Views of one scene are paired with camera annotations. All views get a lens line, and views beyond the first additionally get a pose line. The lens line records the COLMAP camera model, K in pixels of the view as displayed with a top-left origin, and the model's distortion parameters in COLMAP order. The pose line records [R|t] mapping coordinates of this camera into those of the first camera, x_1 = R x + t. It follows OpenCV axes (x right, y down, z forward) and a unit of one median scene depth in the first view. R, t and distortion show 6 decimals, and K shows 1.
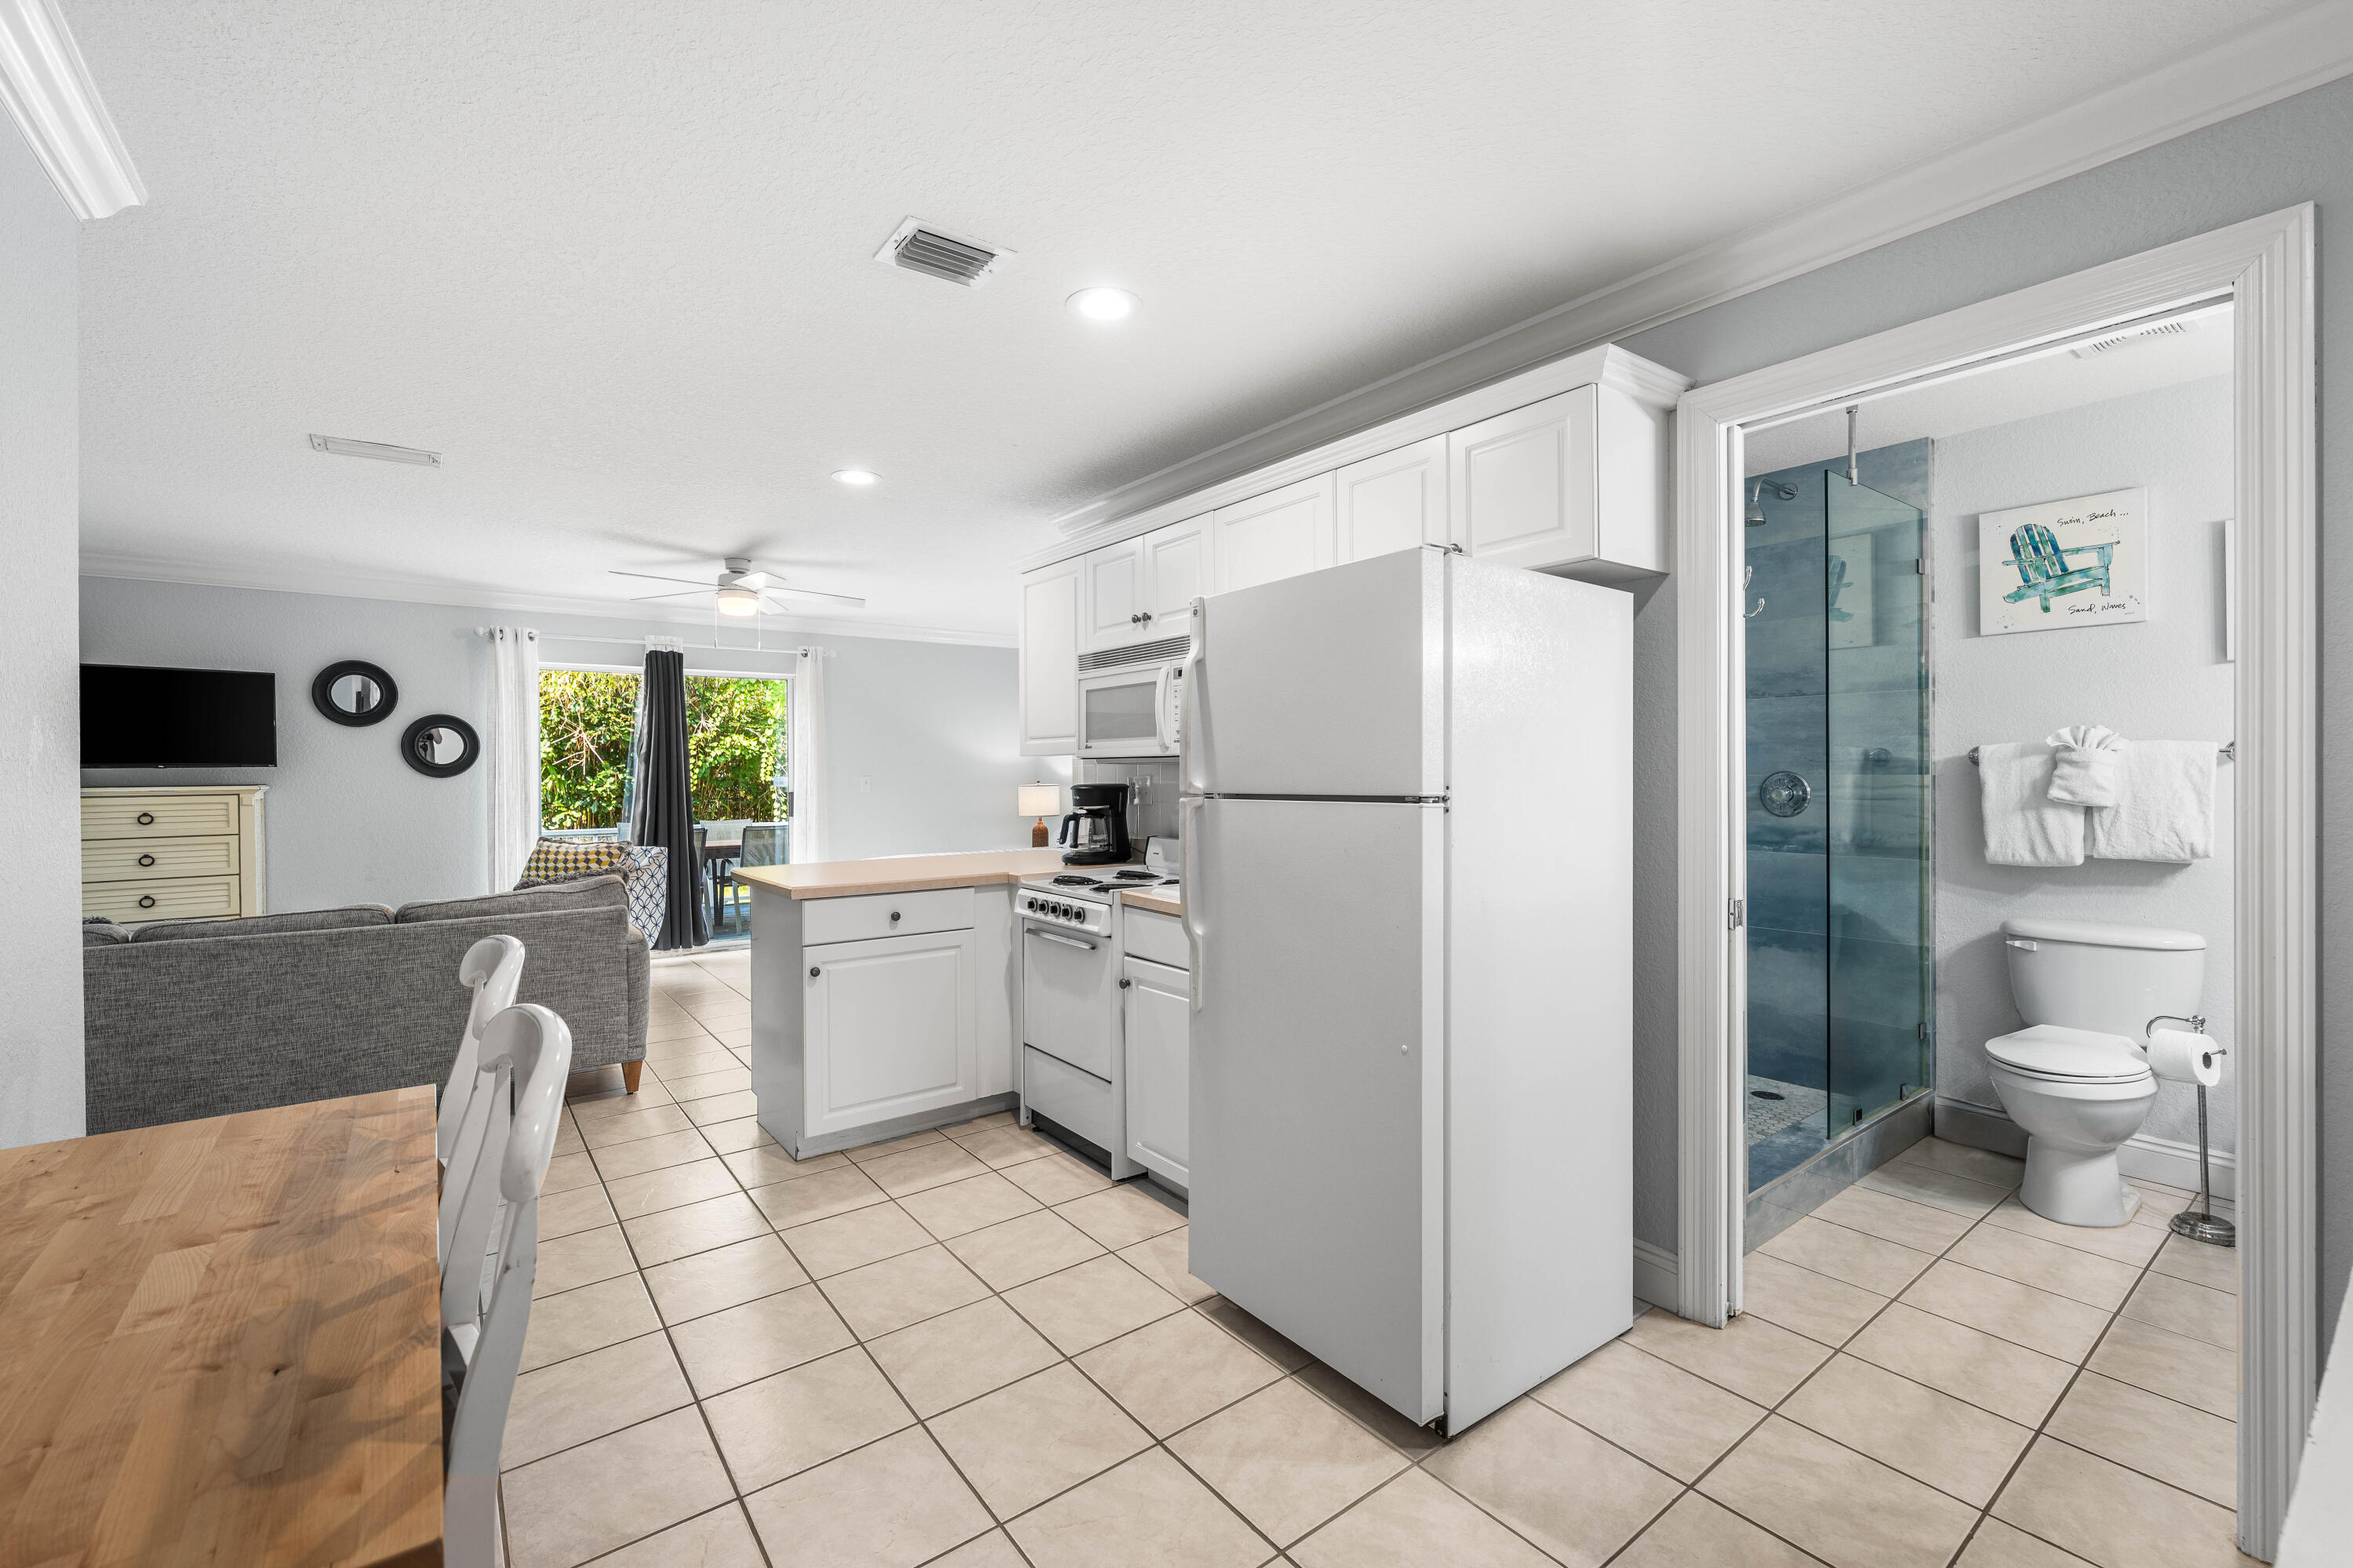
lens RADIAL K [[987.7, 0, 1173.7], [0, 987.7, 774.6], [0, 0, 1]] dist [0.000266, -0.000155]
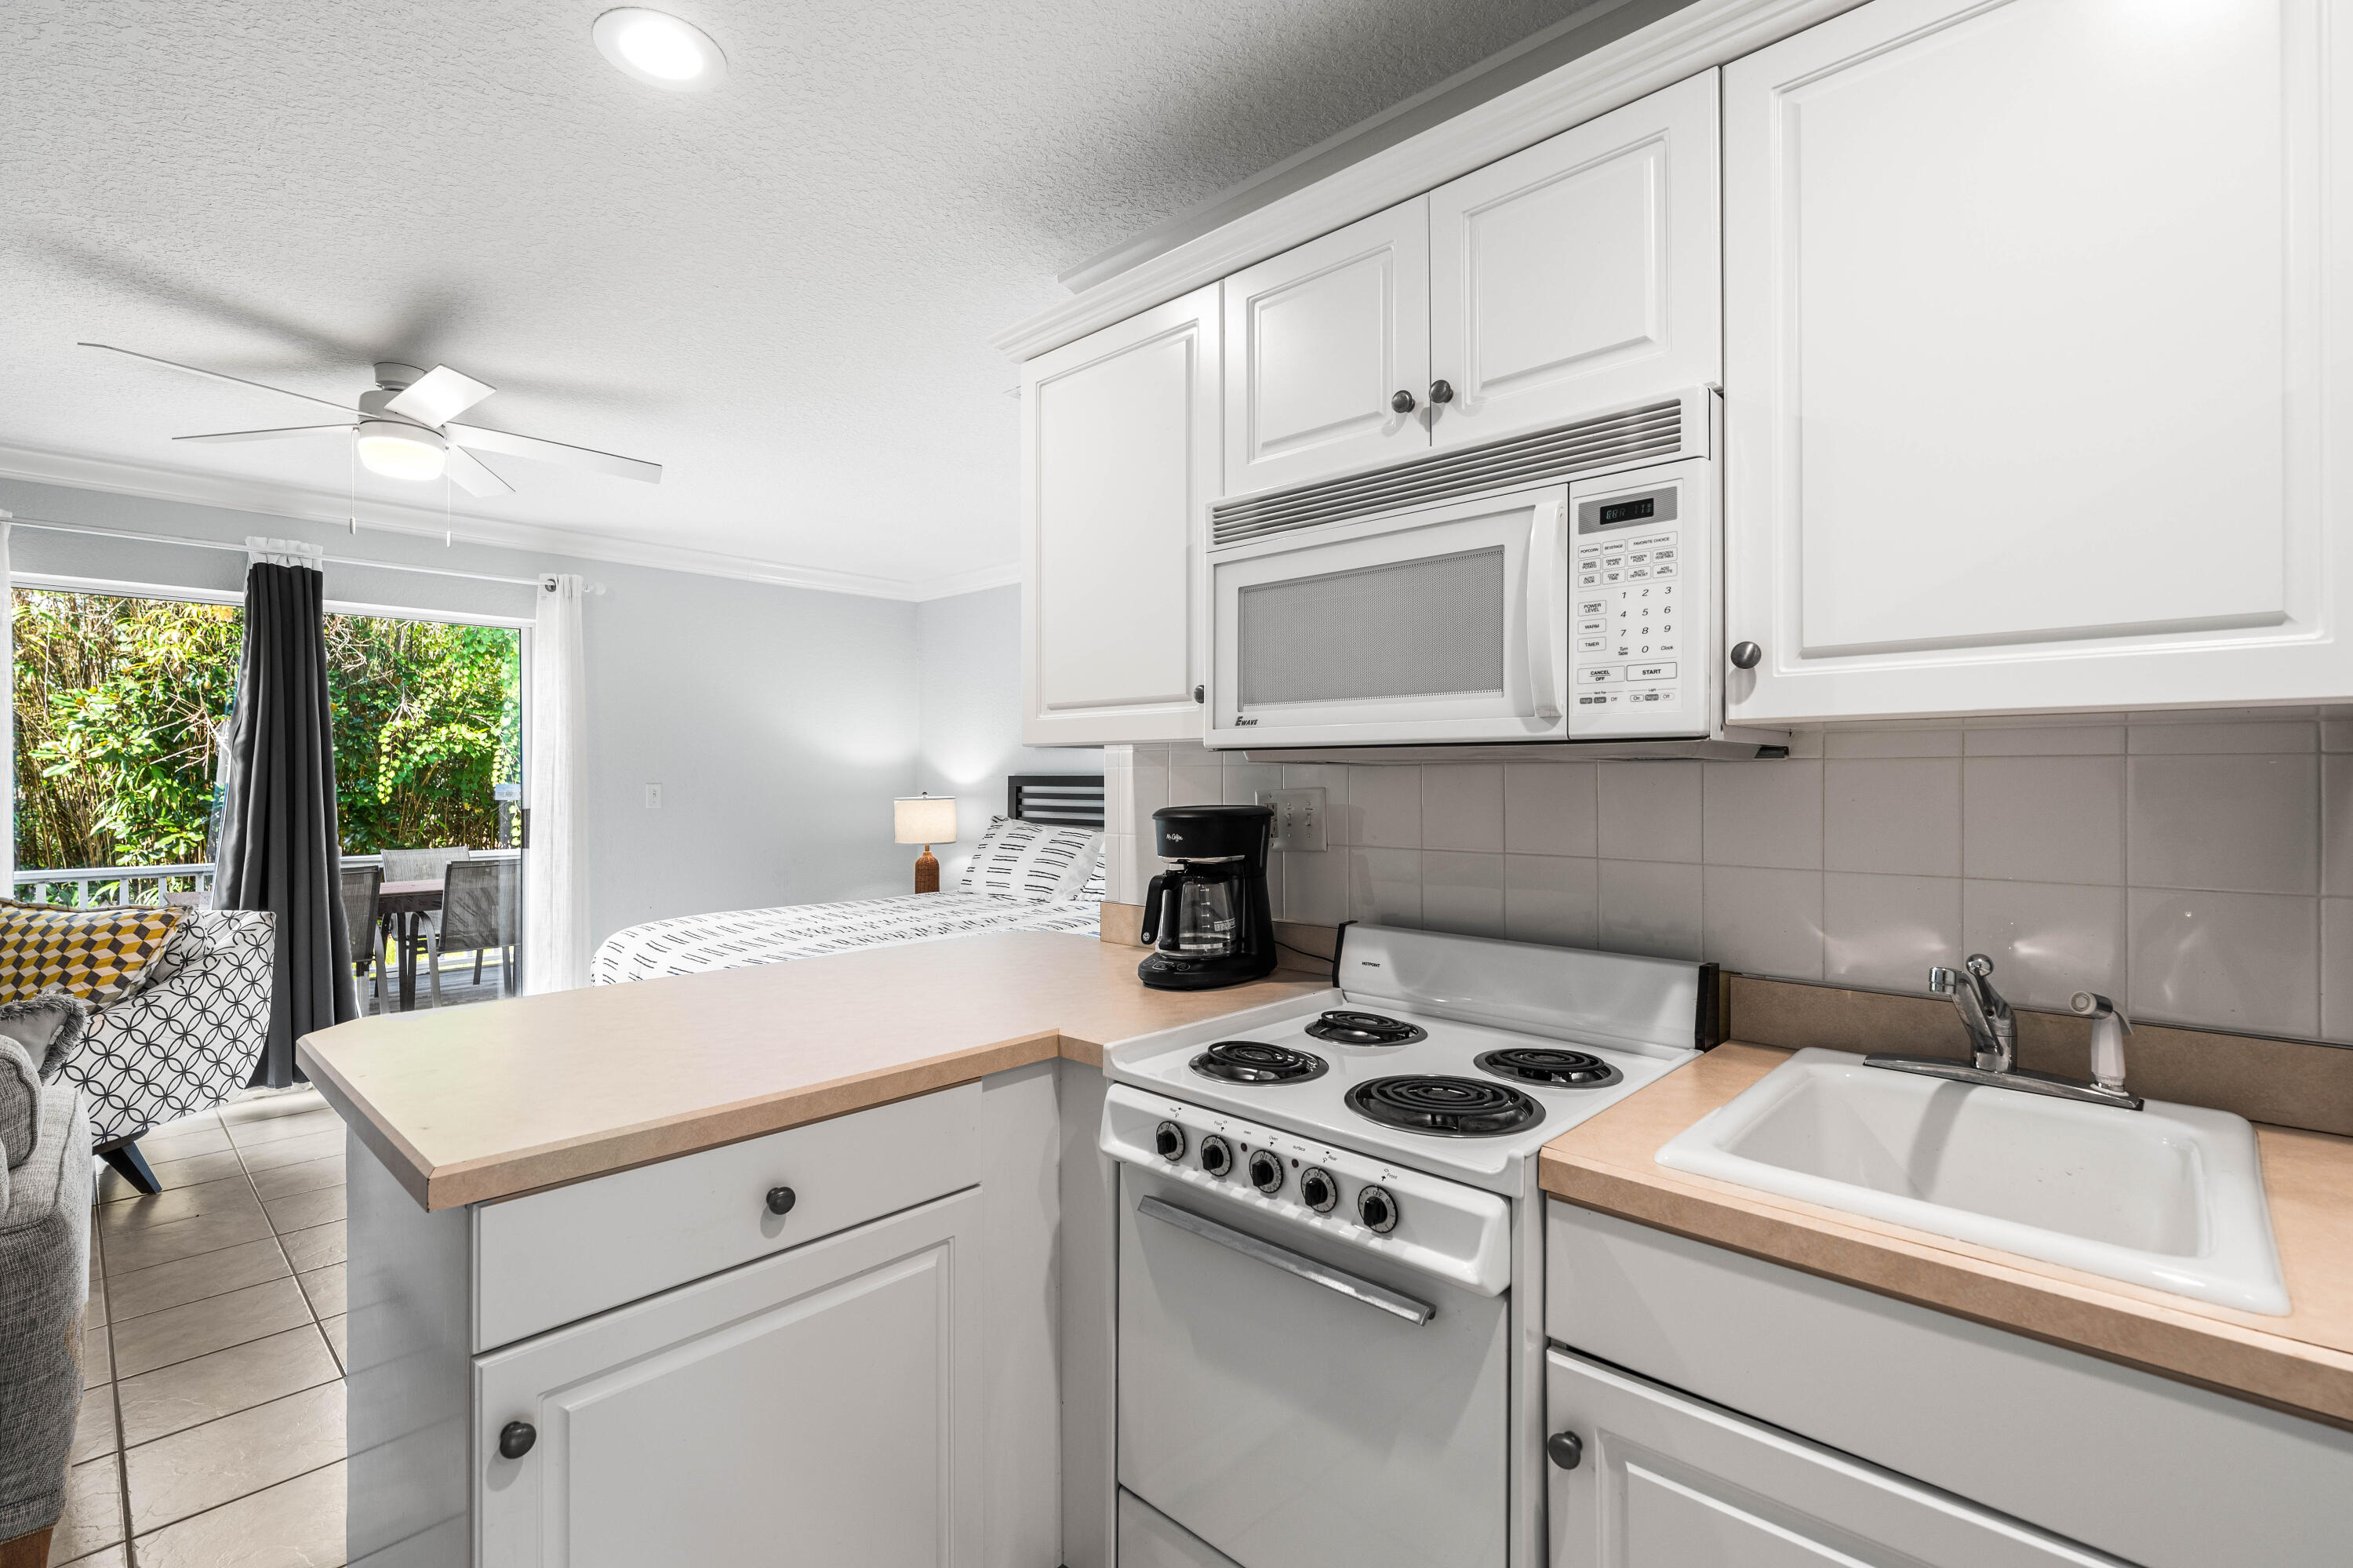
lens RADIAL K [[1047.2, 0, 1177.7], [0, 1047.2, 778.3], [0, 0, 1]] dist [-0.002170, -0.000317]
pose [[0.985558, 0.005103, 0.169261, -0.115692], [-0.004509, 0.999982, -0.003891, -0.001234], [-0.169278, 0.003071, 0.985564, 0.343888]]
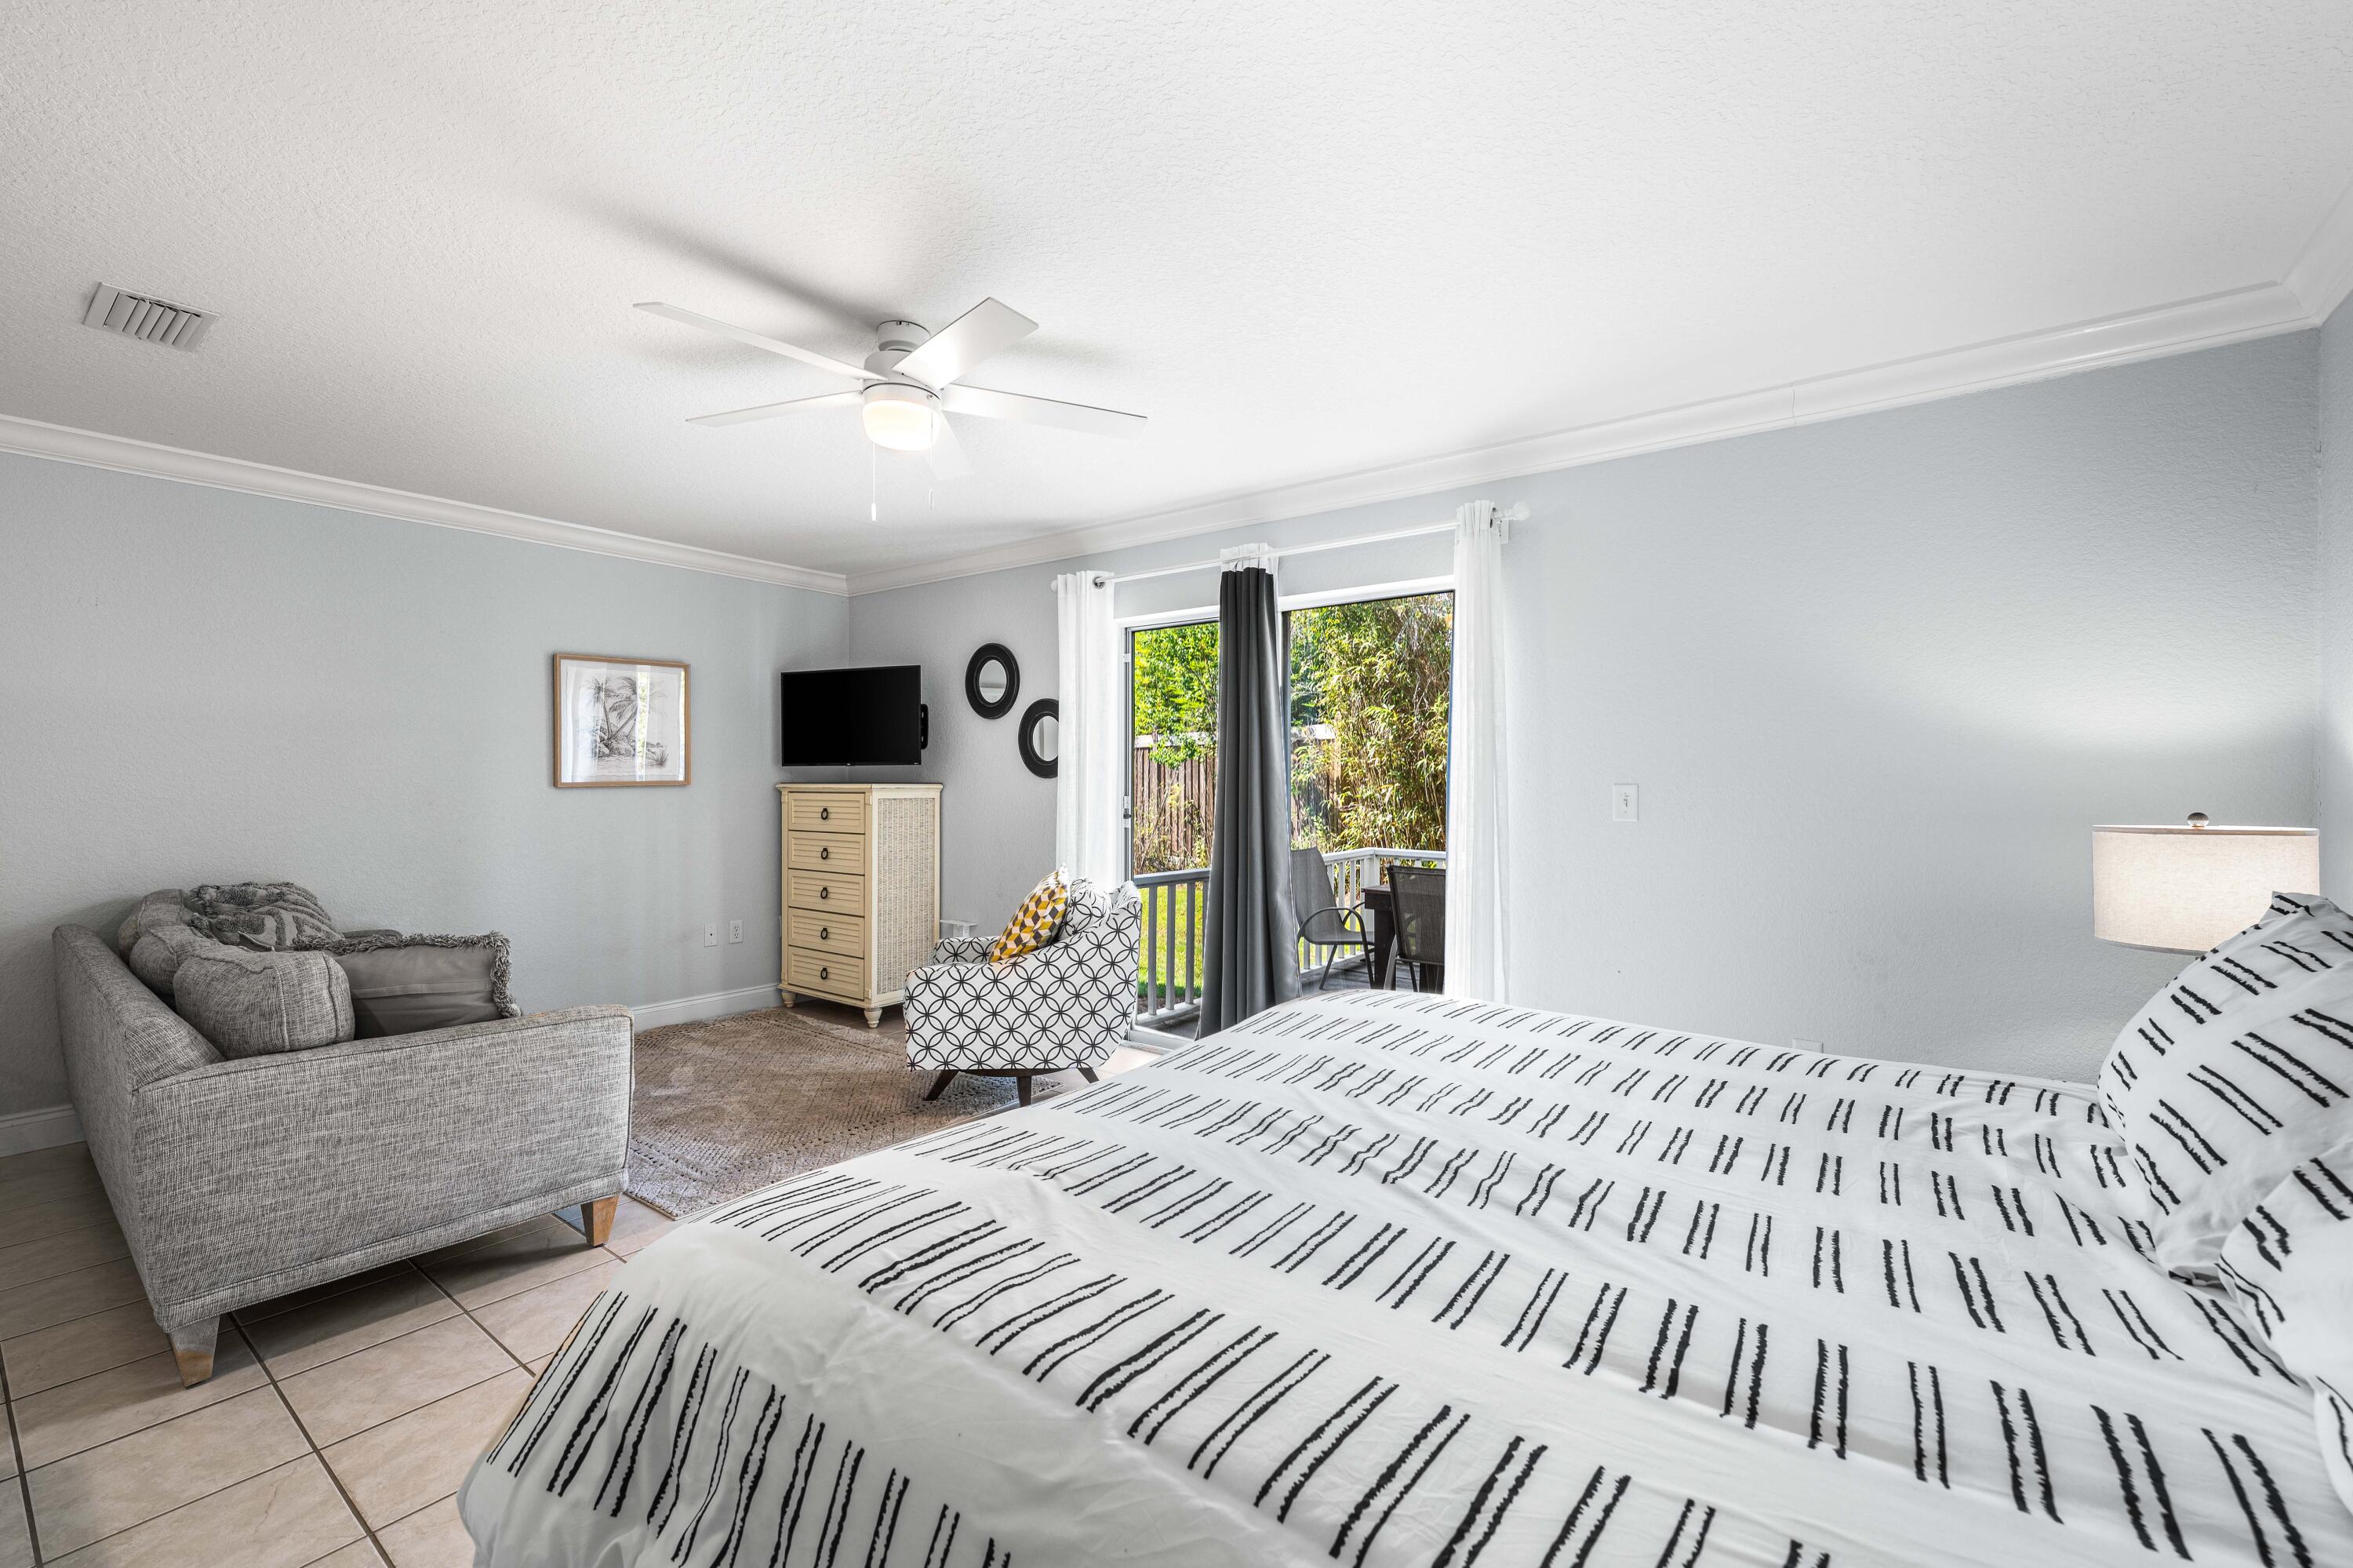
lens RADIAL K [[987.7, 0, 1173.7], [0, 987.7, 774.6], [0, 0, 1]] dist [0.000266, -0.000155]
pose [[0.263790, 0.002575, -0.964577, 0.057007], [-0.011124, 0.999938, -0.000373, -0.000660], [0.964516, 0.010829, 0.263802, 0.887403]]
